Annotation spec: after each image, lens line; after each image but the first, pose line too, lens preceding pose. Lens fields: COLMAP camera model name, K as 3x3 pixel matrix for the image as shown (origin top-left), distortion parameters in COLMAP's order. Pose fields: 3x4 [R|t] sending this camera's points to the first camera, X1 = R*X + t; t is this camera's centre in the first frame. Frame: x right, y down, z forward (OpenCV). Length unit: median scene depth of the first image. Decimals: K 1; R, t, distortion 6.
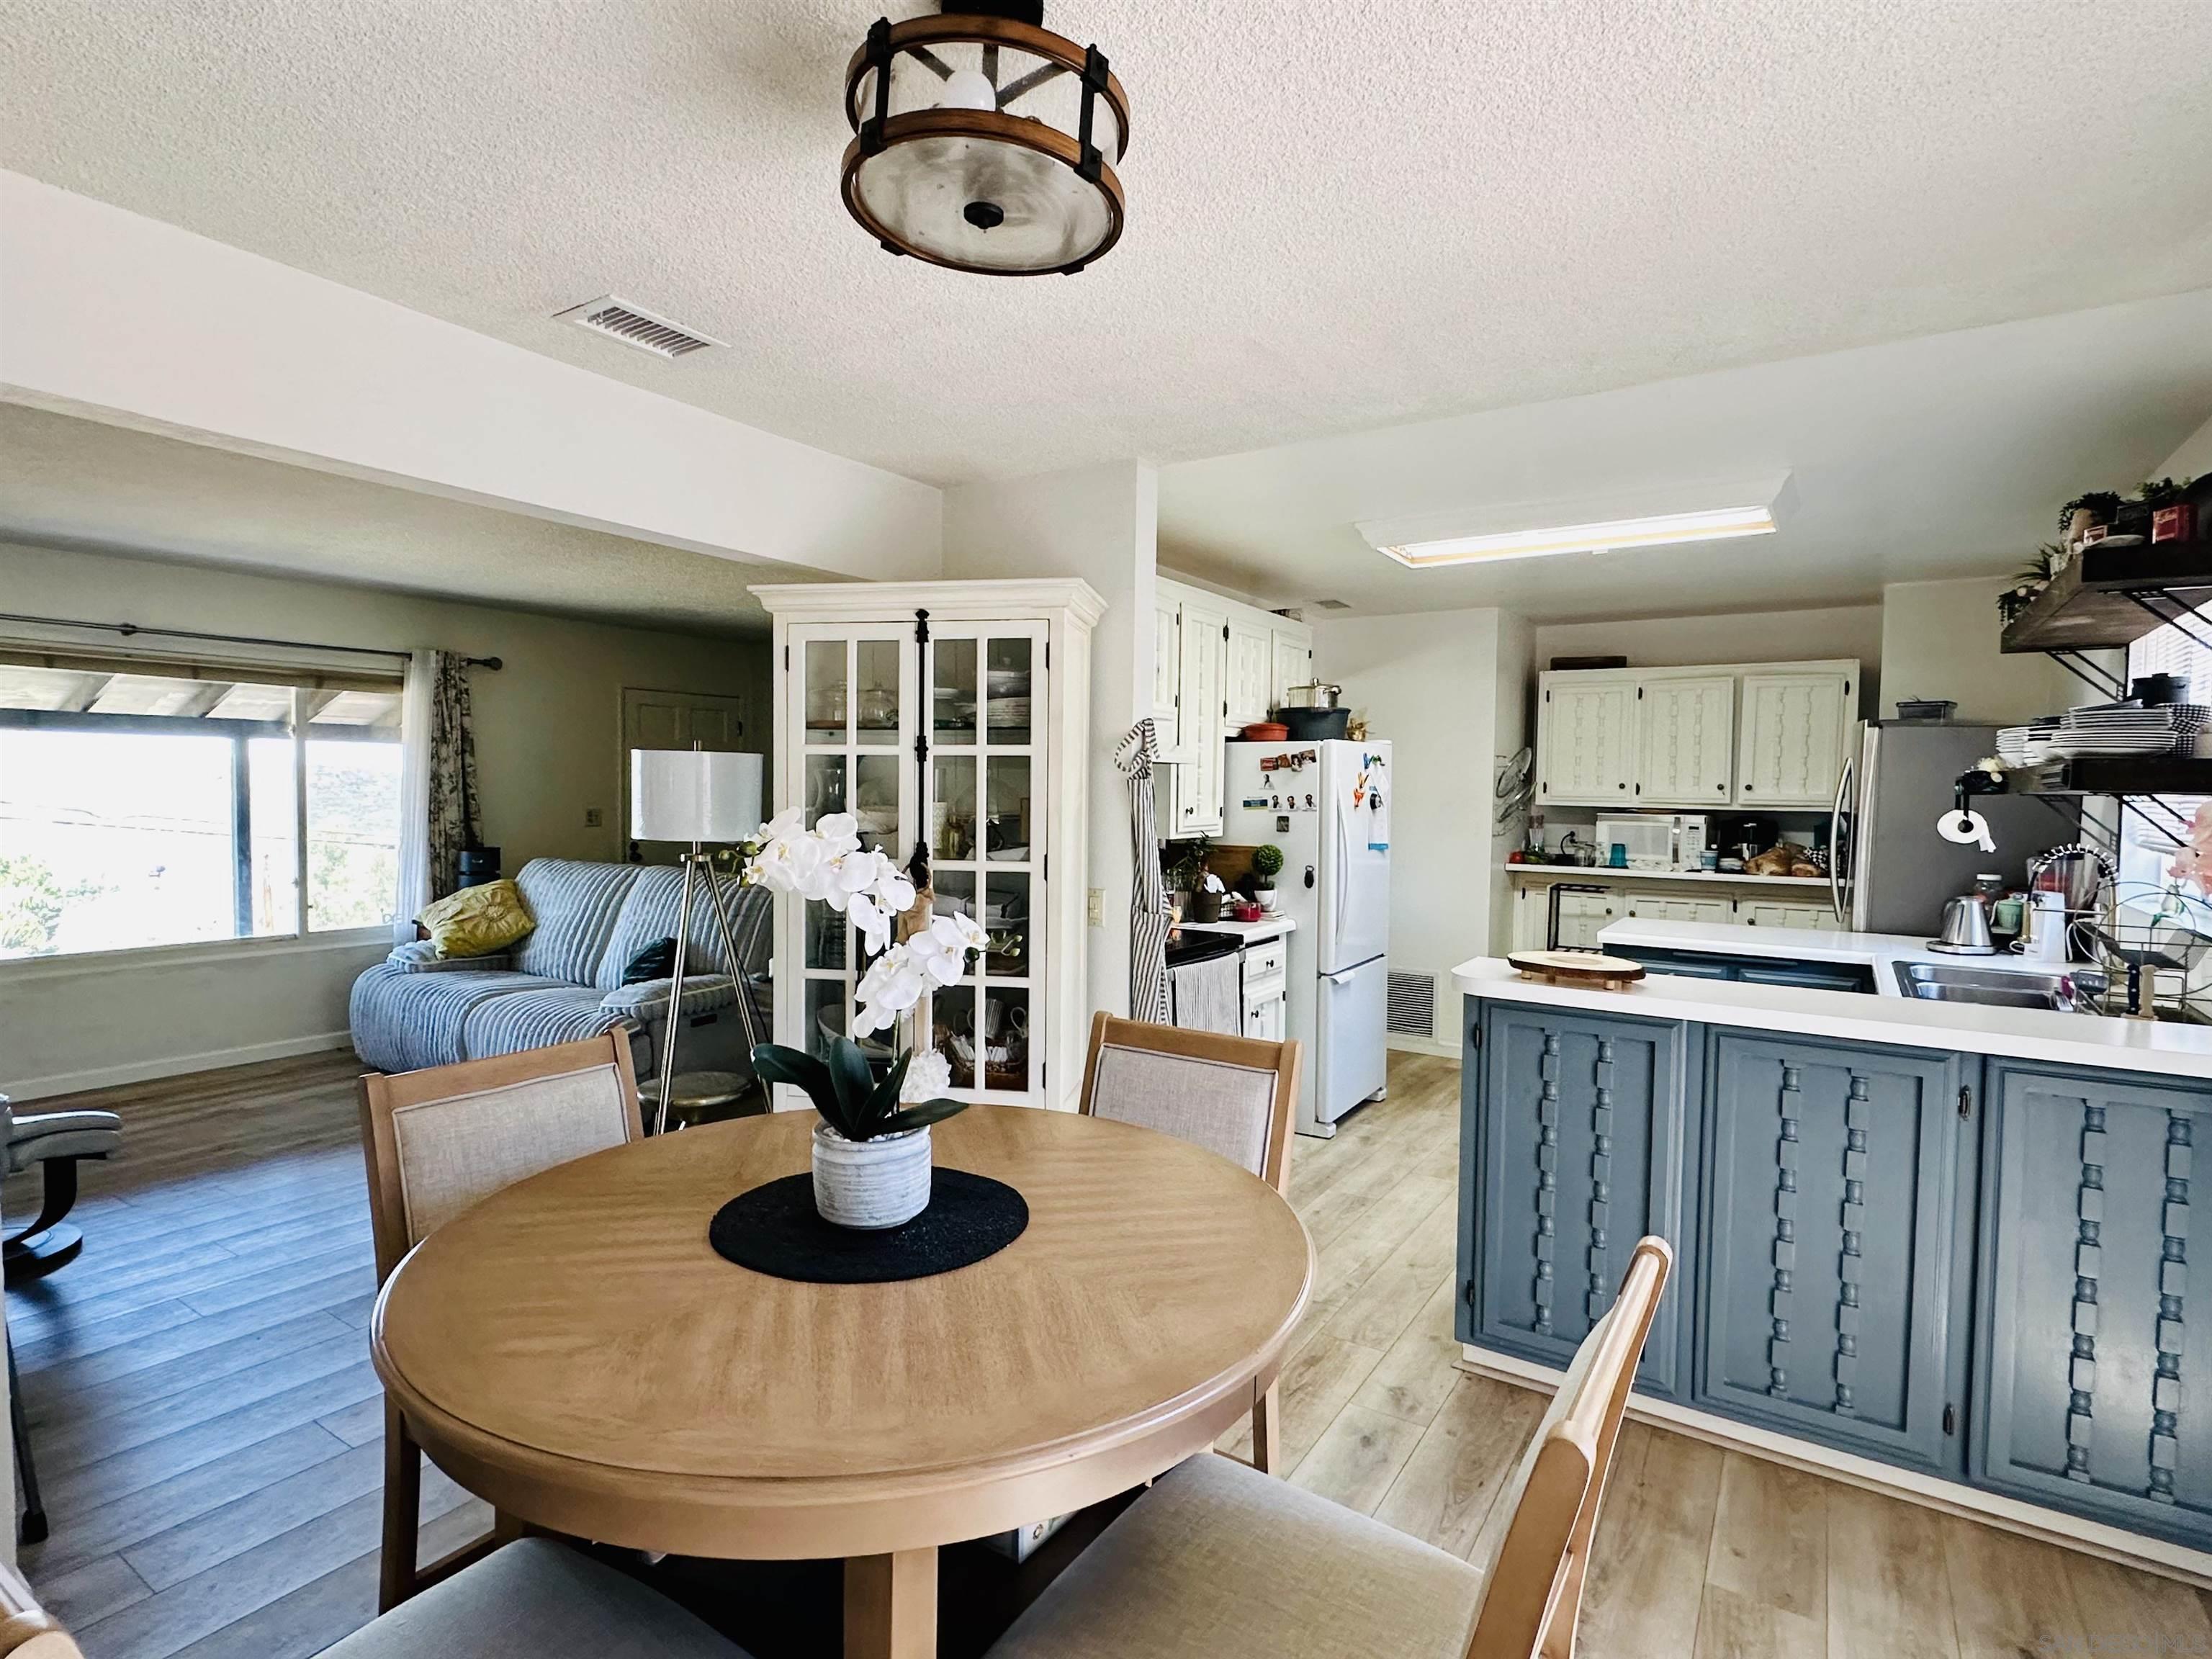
lens RADIAL K [[1116.8, 0, 1102.5], [0, 1116.8, 834.8], [0, 0, 1]] dist [-0.000641, -0.000204]
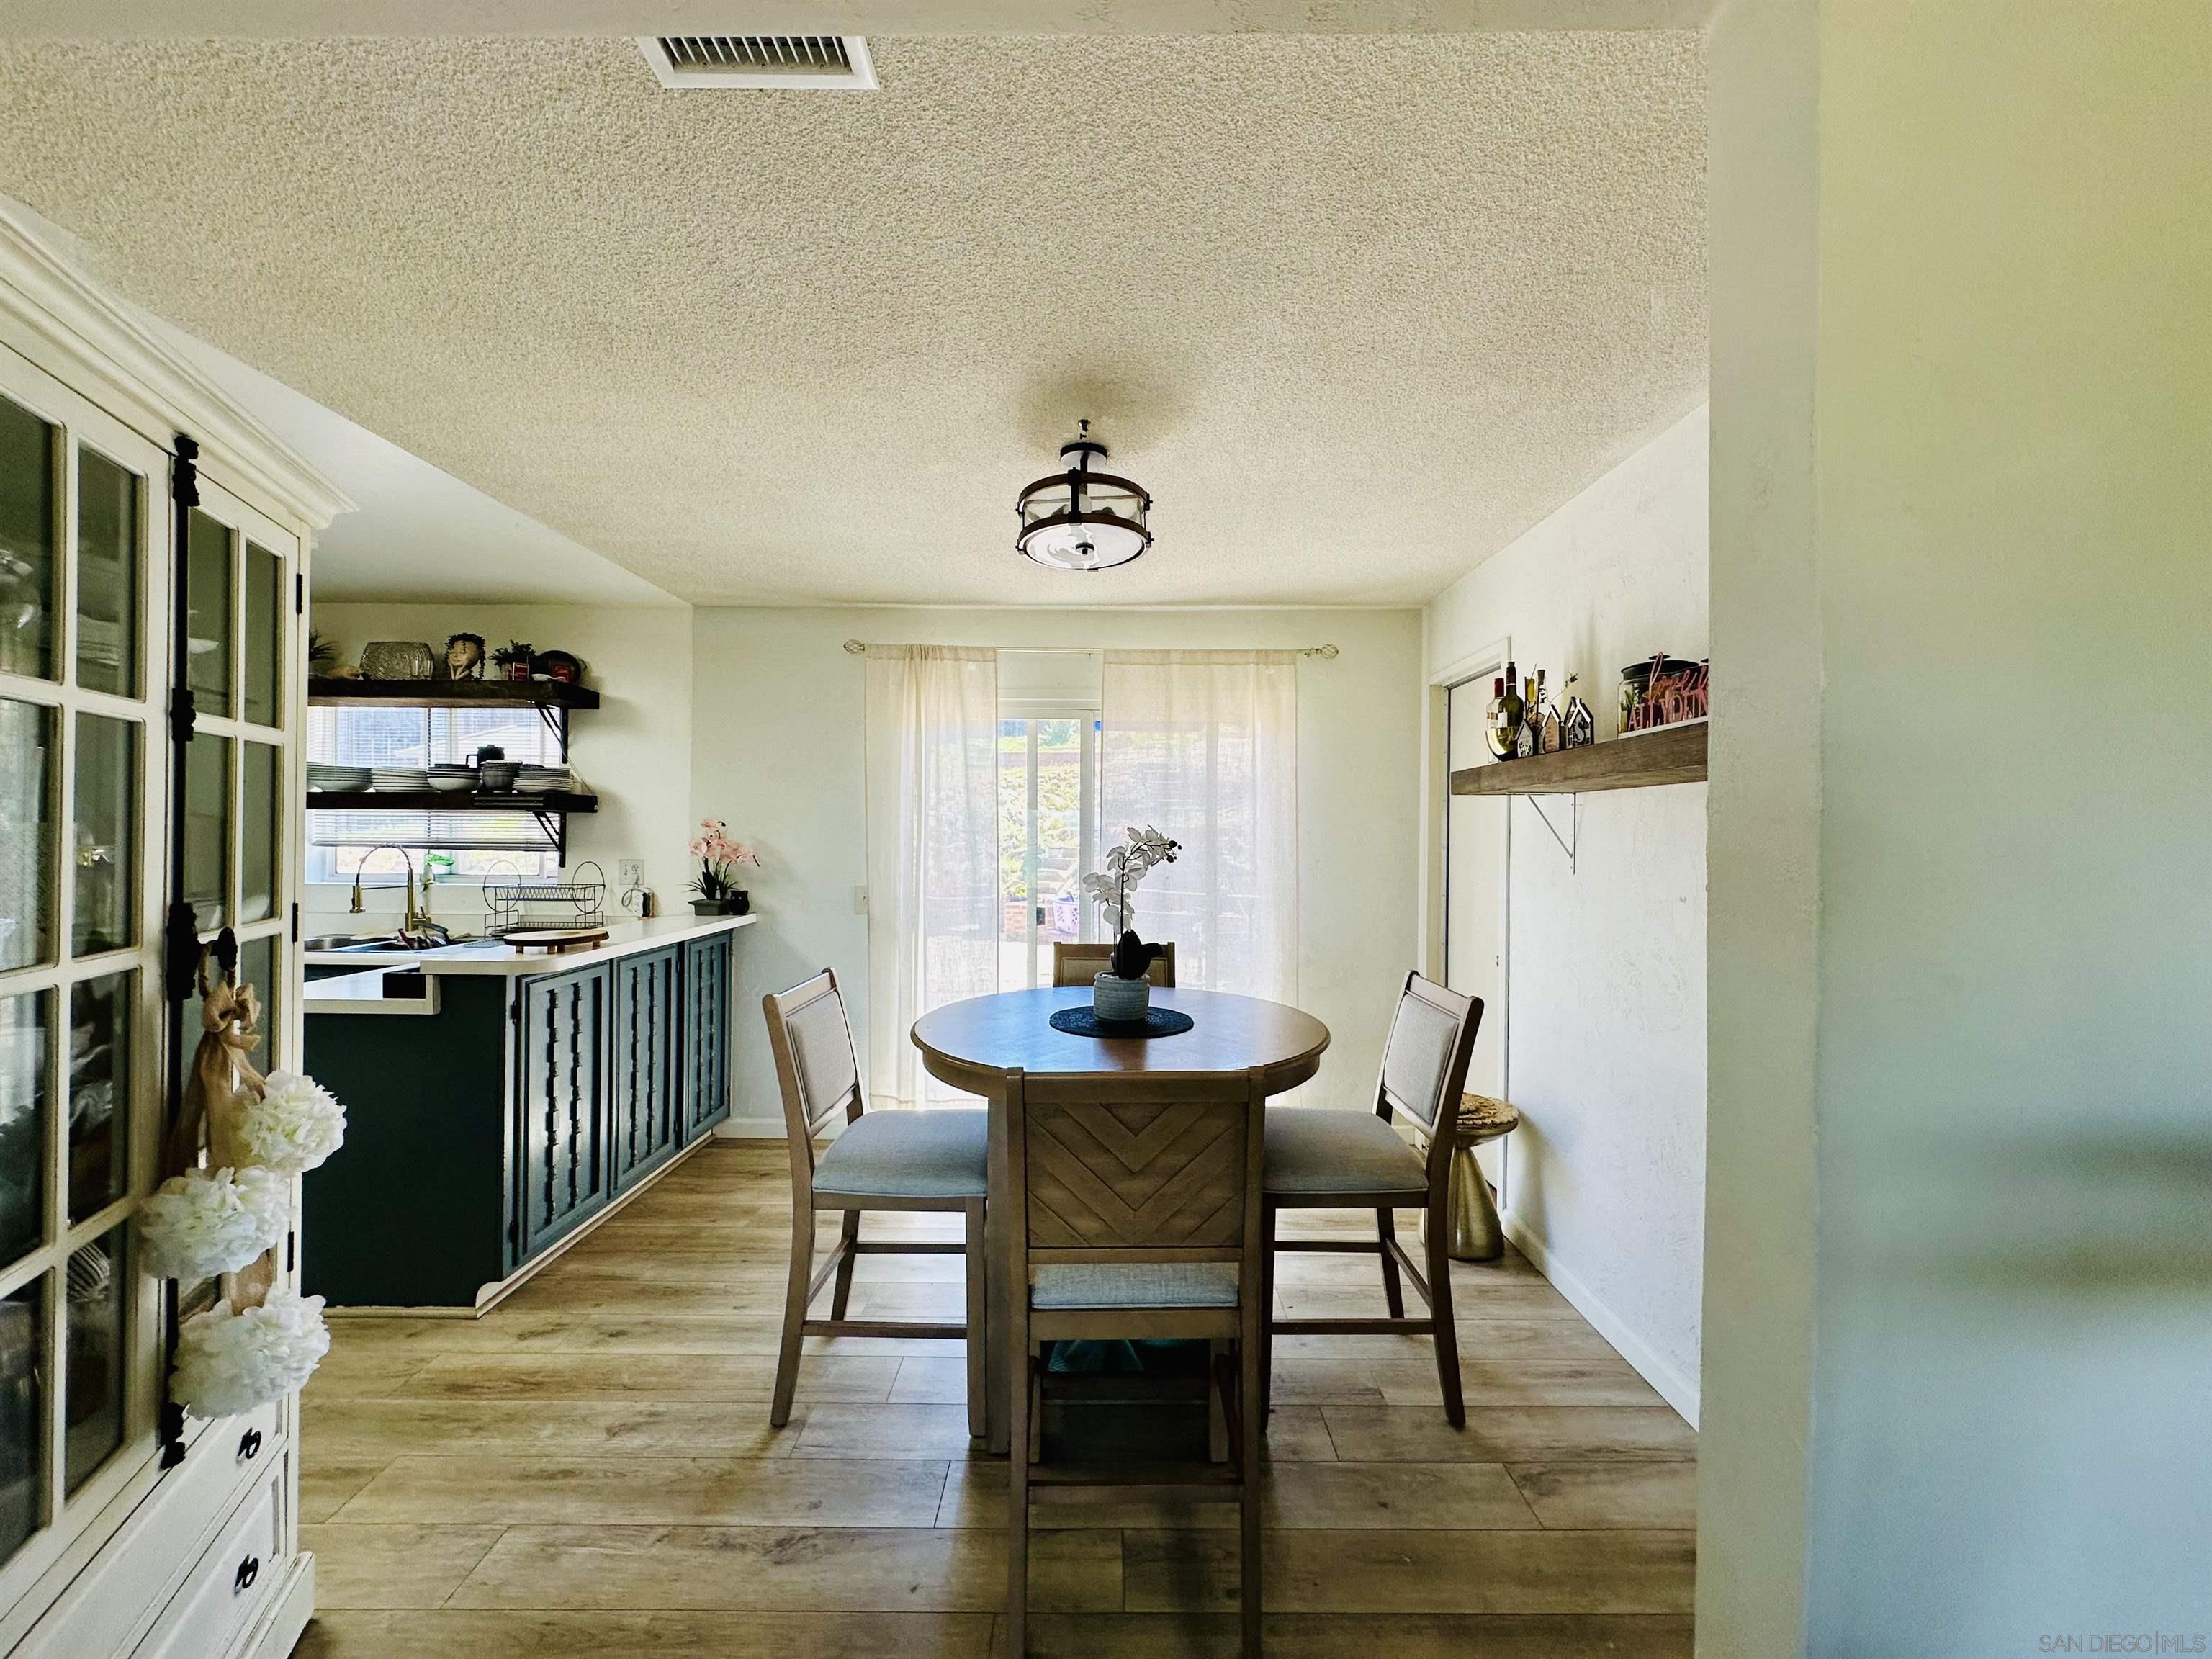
lens RADIAL K [[889.6, 0, 1108.3], [0, 889.6, 825.9], [0, 0, 1]] dist [-0.000091, 0.000004]
pose [[-0.539296, -0.019412, 0.841893, -0.793839], [0.017110, 0.999275, 0.034001, -0.037931], [-0.841943, 0.032741, -0.538573, 0.960339]]
